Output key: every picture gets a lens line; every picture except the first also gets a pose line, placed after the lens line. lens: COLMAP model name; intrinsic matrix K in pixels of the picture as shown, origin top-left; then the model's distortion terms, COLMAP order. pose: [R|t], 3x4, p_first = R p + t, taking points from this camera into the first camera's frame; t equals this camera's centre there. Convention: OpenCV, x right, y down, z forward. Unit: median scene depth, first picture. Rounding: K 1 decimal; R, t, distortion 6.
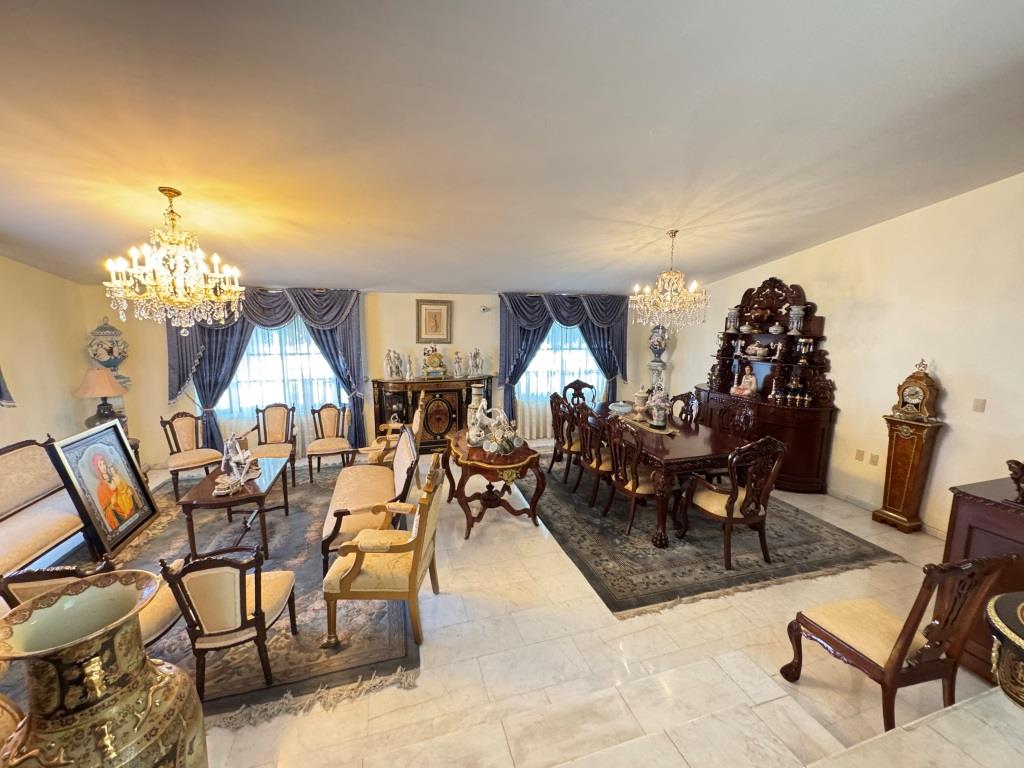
lens RADIAL K [[409.0, 0, 511.3], [0, 409.0, 382.1], [0, 0, 1]] dist [-0.004171, 0.000692]
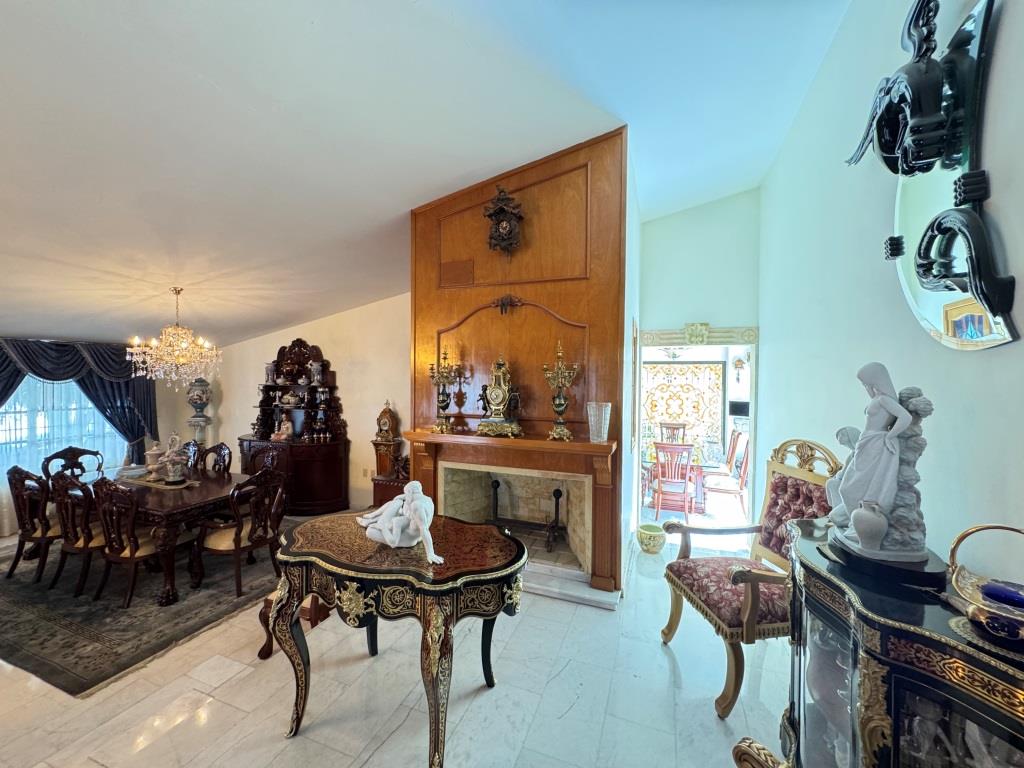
lens RADIAL K [[409.0, 0, 511.8], [0, 409.0, 381.8], [0, 0, 1]] dist [-0.004171, 0.000692]
pose [[0.613056, -0.012939, 0.789934, 0.081947], [0.115510, 0.990589, -0.073420, 0.033827], [-0.781550, 0.136256, 0.608781, -0.226500]]
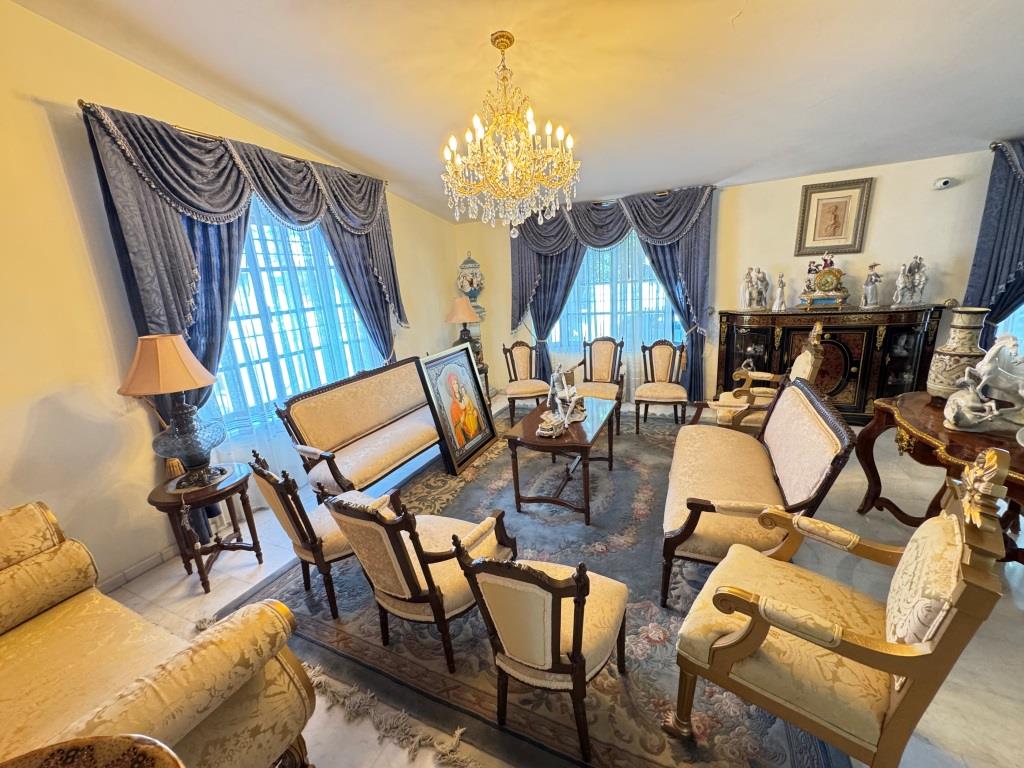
lens RADIAL K [[409.0, 0, 512.0], [0, 409.0, 380.7], [0, 0, 1]] dist [-0.004171, 0.000692]
pose [[0.746341, 0.104160, -0.657362, -0.152322], [-0.024289, 0.991283, 0.129493, 0.040345], [0.665120, -0.080679, 0.742365, 0.235529]]
